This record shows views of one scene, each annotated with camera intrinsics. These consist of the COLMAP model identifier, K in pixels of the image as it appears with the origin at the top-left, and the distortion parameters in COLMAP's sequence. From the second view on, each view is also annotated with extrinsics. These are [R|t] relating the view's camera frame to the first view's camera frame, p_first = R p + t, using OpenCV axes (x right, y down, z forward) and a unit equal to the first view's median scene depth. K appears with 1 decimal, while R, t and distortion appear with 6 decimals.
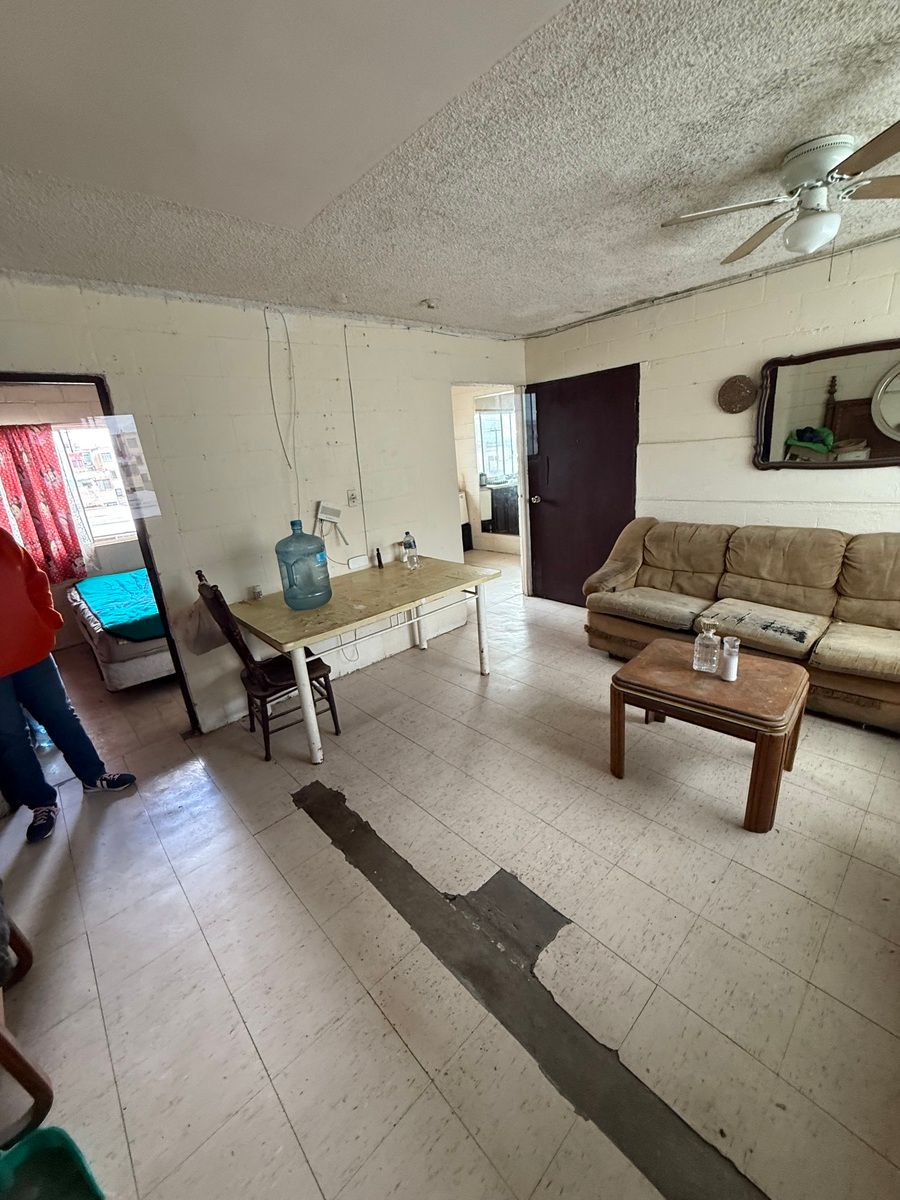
lens RADIAL K [[475.7, 0, 456.1], [0, 475.7, 604.0], [0, 0, 1]] dist [-0.001825, 0.000295]
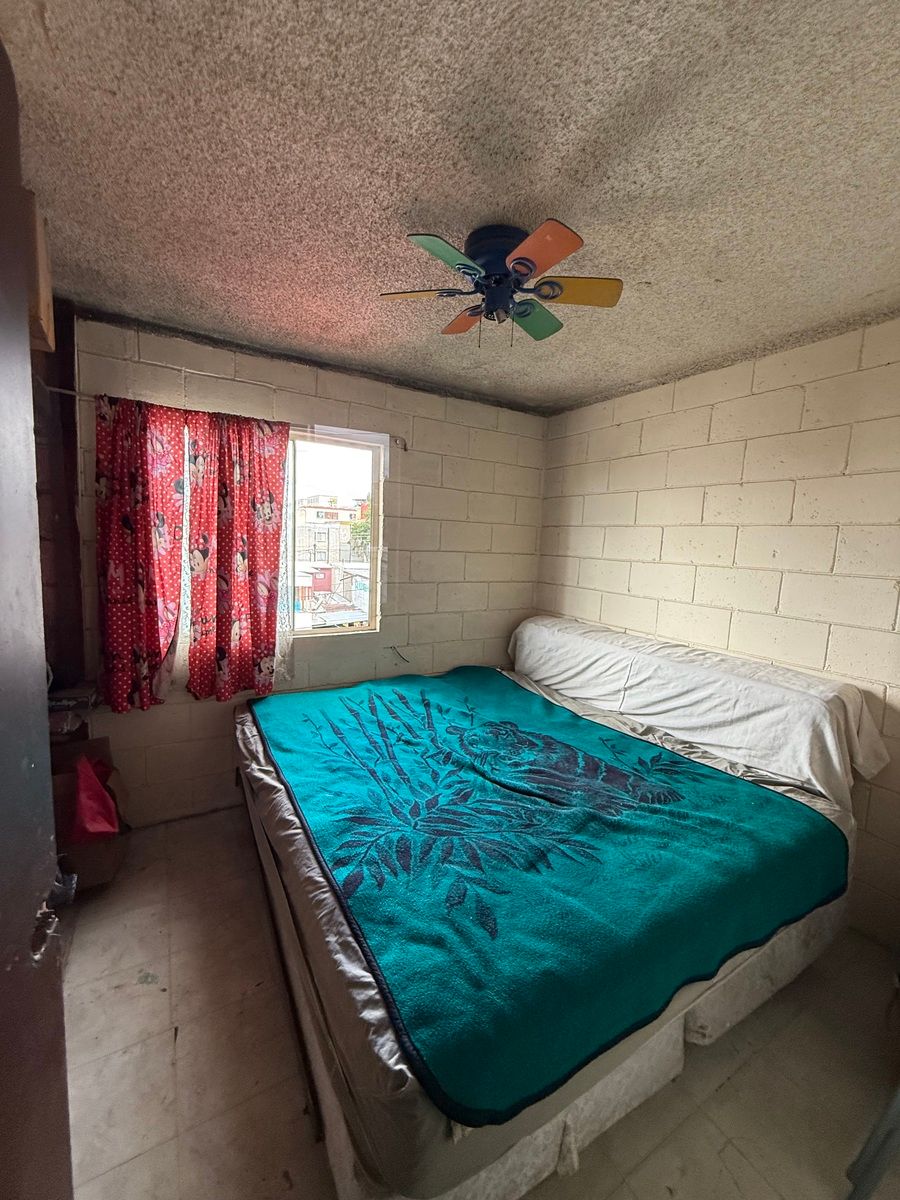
lens RADIAL K [[475.7, 0, 455.2], [0, 475.7, 604.1], [0, 0, 1]] dist [-0.001825, 0.000295]
pose [[0.970371, 0.148180, -0.190846, -0.507865], [-0.181215, 0.968778, -0.169203, -0.106332], [0.159815, 0.198774, 0.966927, 0.510041]]
